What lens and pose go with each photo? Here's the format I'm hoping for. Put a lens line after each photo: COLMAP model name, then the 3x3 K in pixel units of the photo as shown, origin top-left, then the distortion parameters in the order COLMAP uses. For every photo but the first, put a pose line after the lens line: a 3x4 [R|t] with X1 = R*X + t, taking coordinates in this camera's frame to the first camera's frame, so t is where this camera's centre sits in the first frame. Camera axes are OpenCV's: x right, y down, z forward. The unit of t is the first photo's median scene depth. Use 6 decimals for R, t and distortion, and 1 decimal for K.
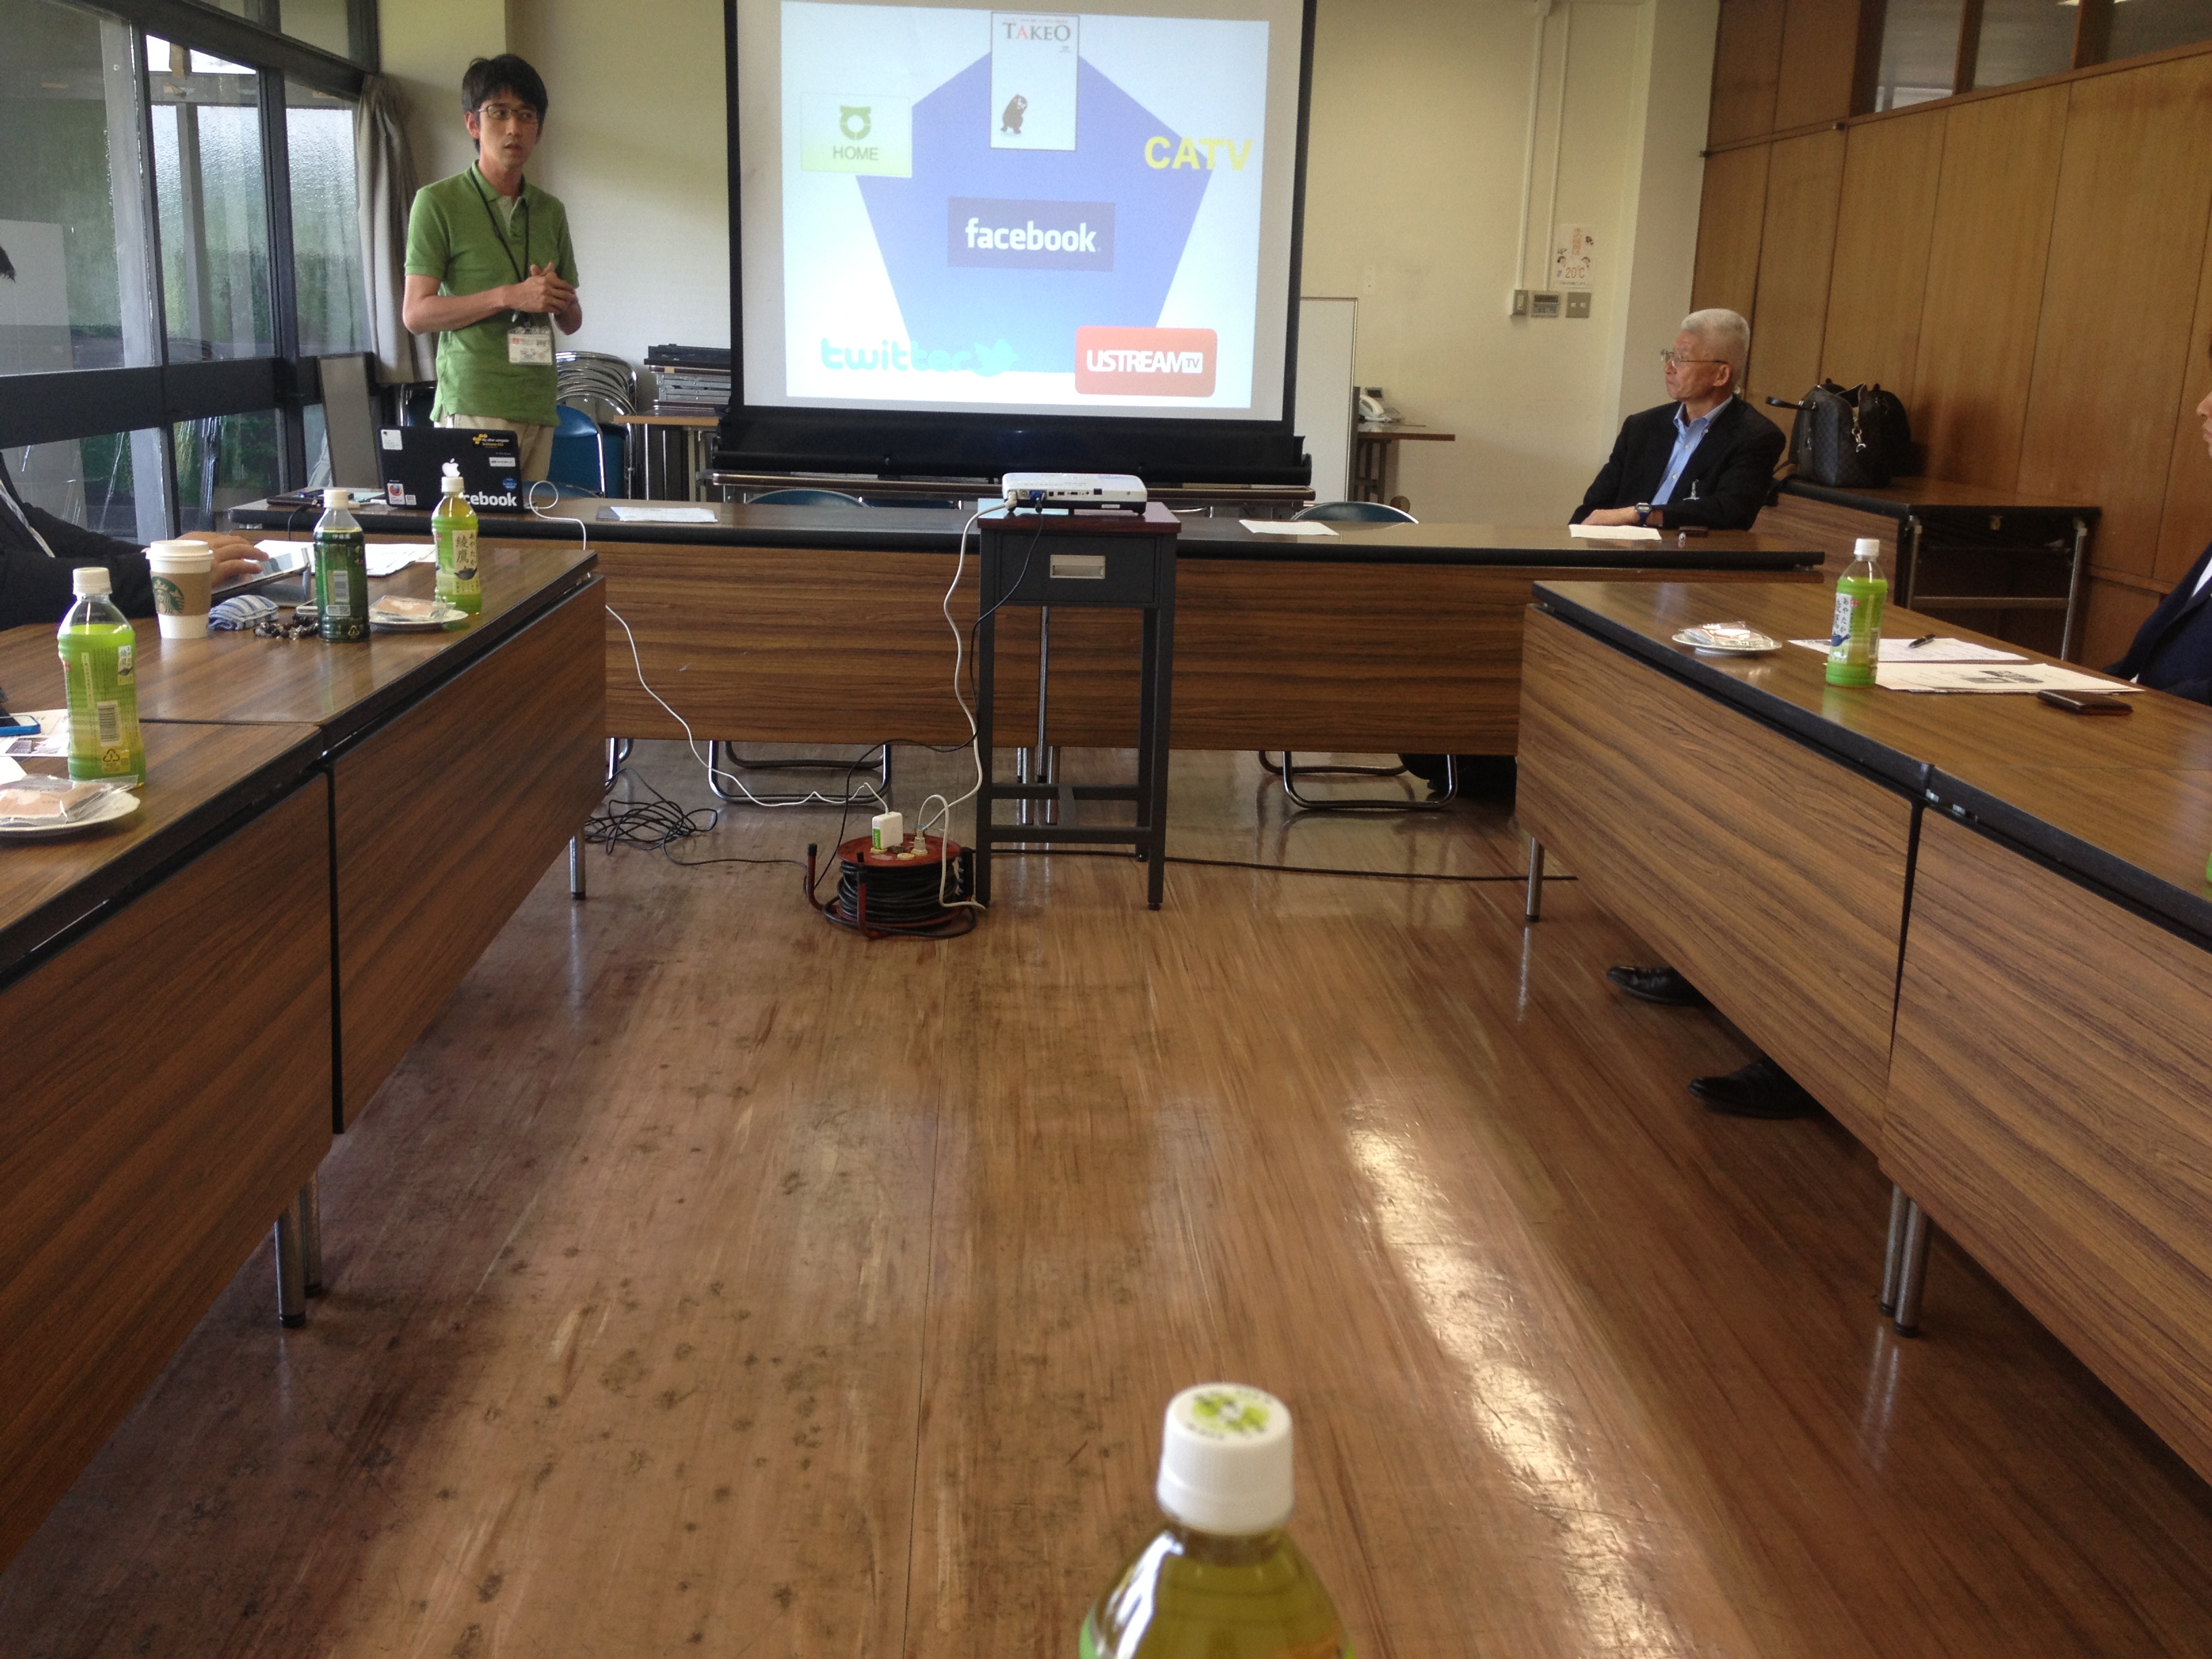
lens RADIAL K [[2183.0, 0, 1106.0], [0, 2183.0, 829.5], [0, 0, 1]] dist [0.168827, -0.387610]
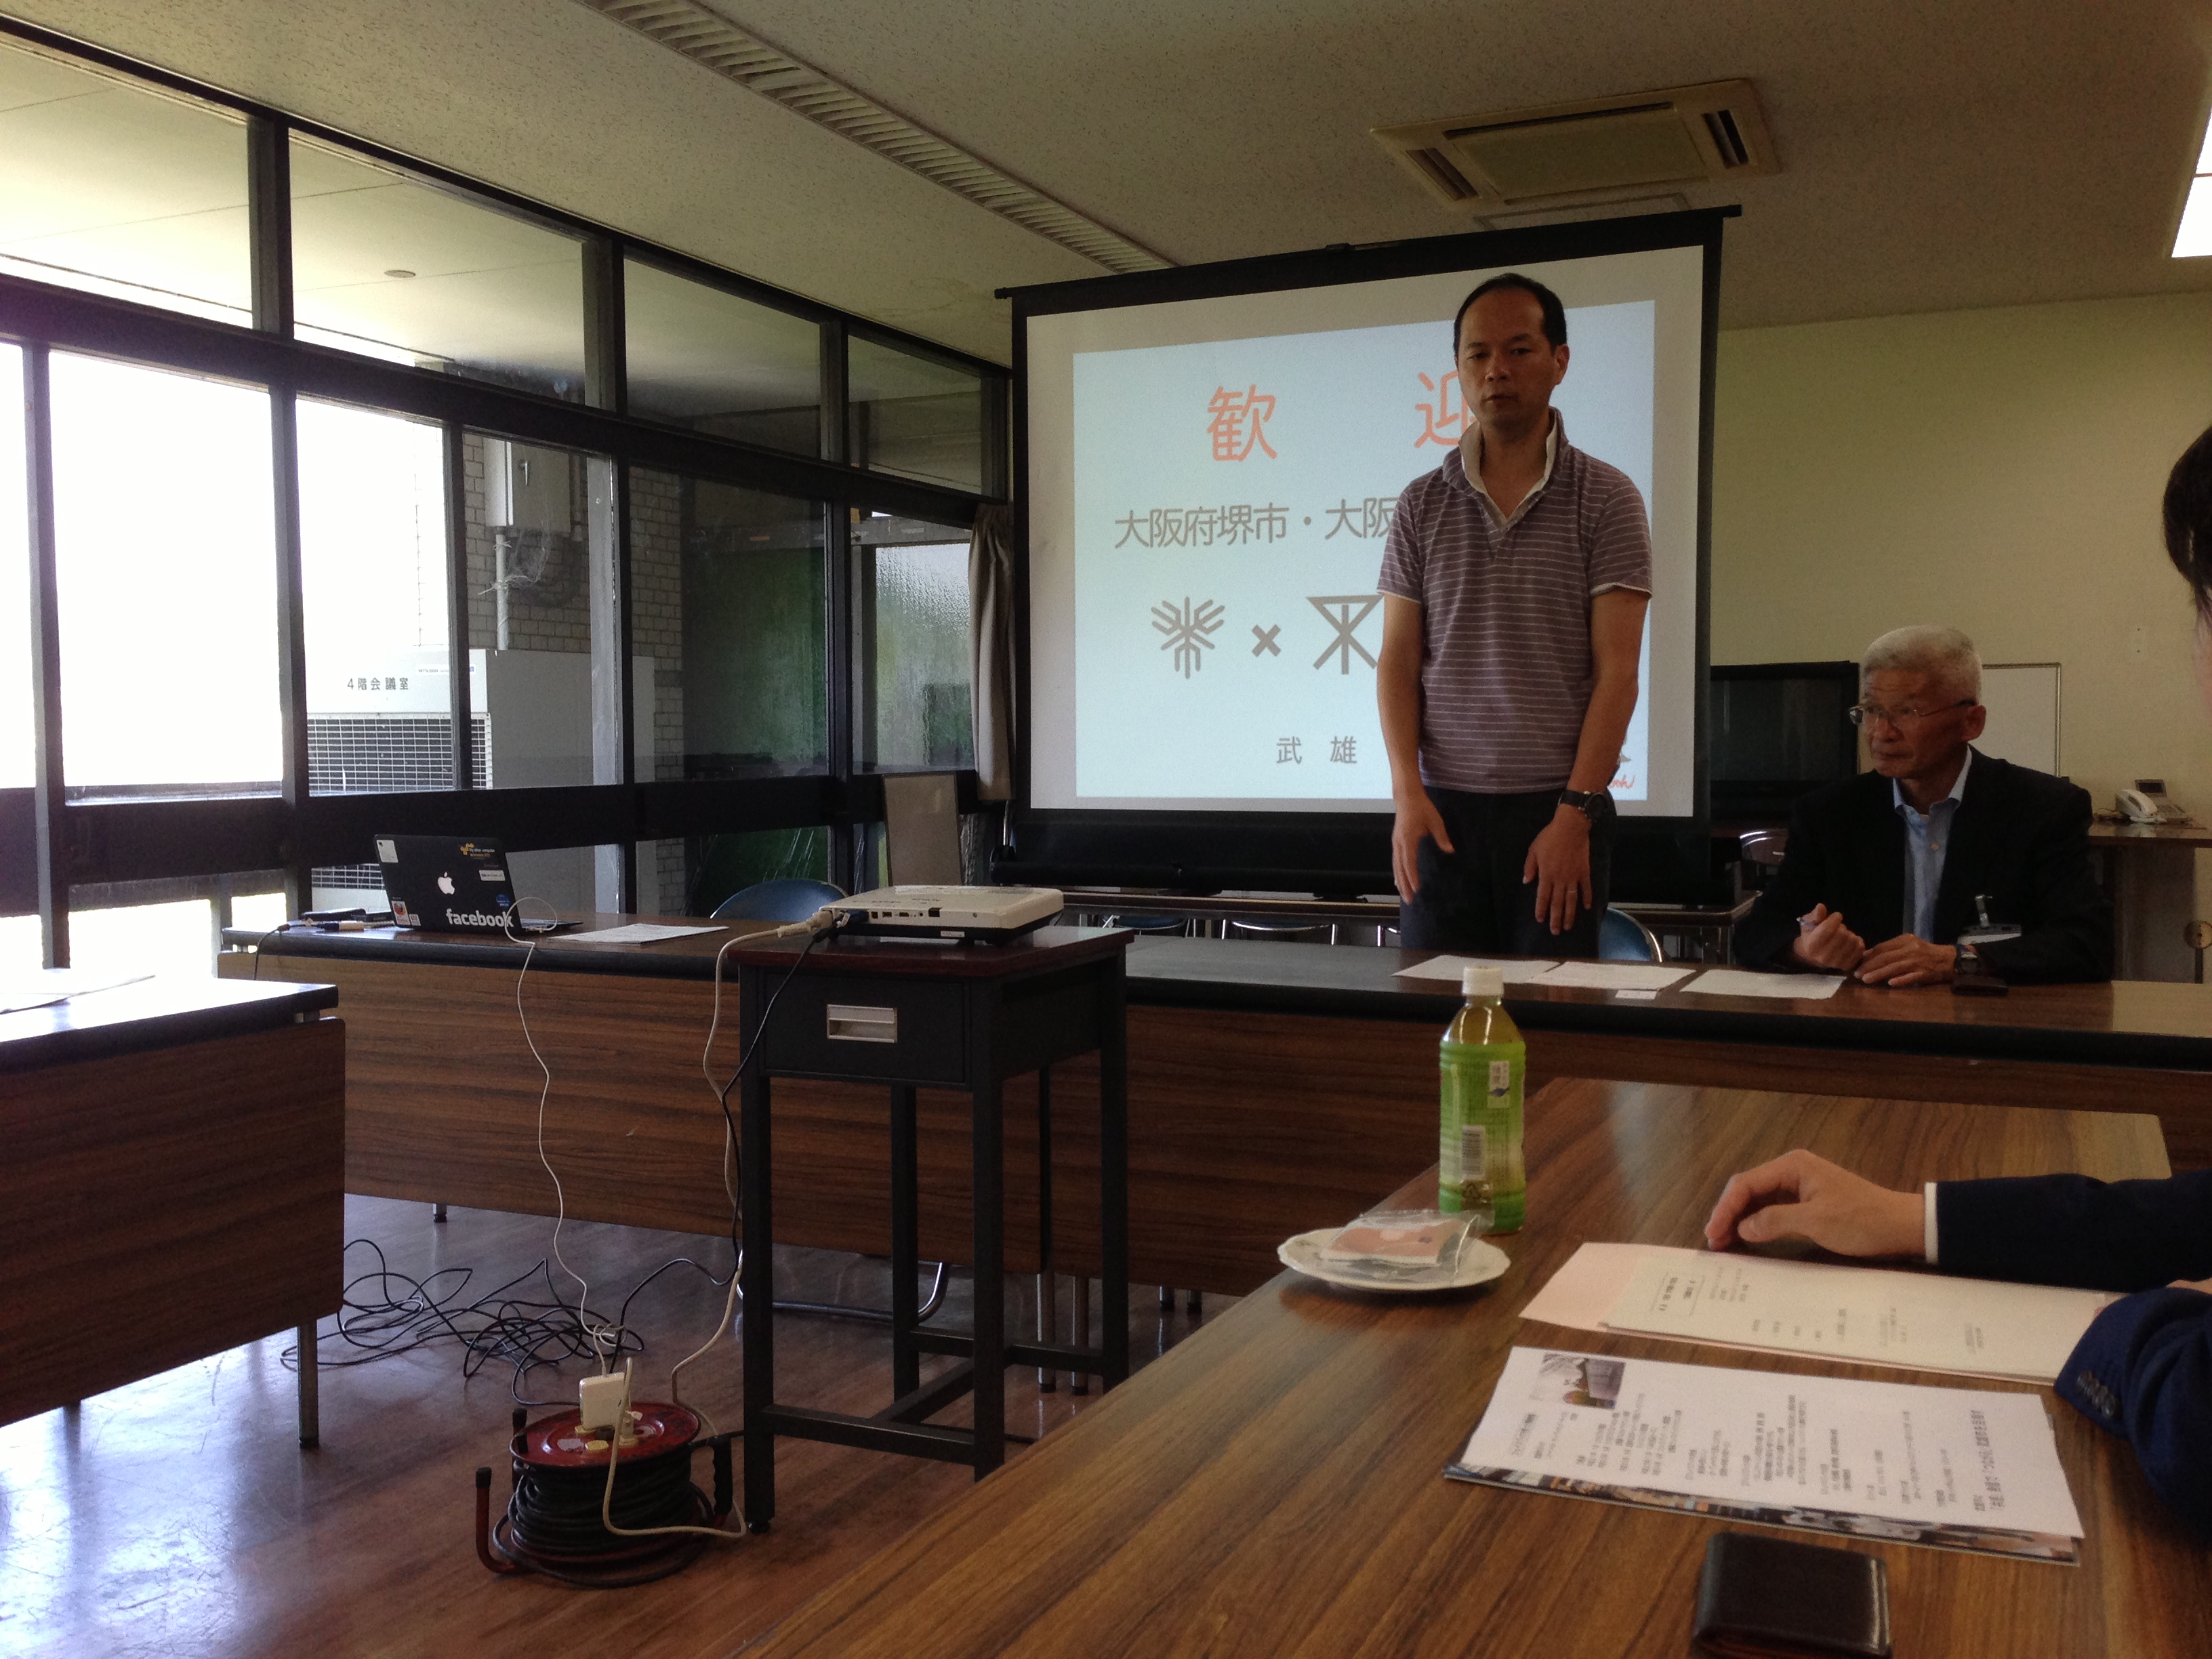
lens RADIAL K [[2078.8, 0, 1106.0], [0, 2078.8, 829.5], [0, 0, 1]] dist [0.086124, 0.005352]
pose [[0.877408, -0.010668, -0.479626, 0.312897], [-0.079729, 0.982607, -0.167710, -0.068153], [0.473073, 0.185390, 0.861297, 0.419995]]
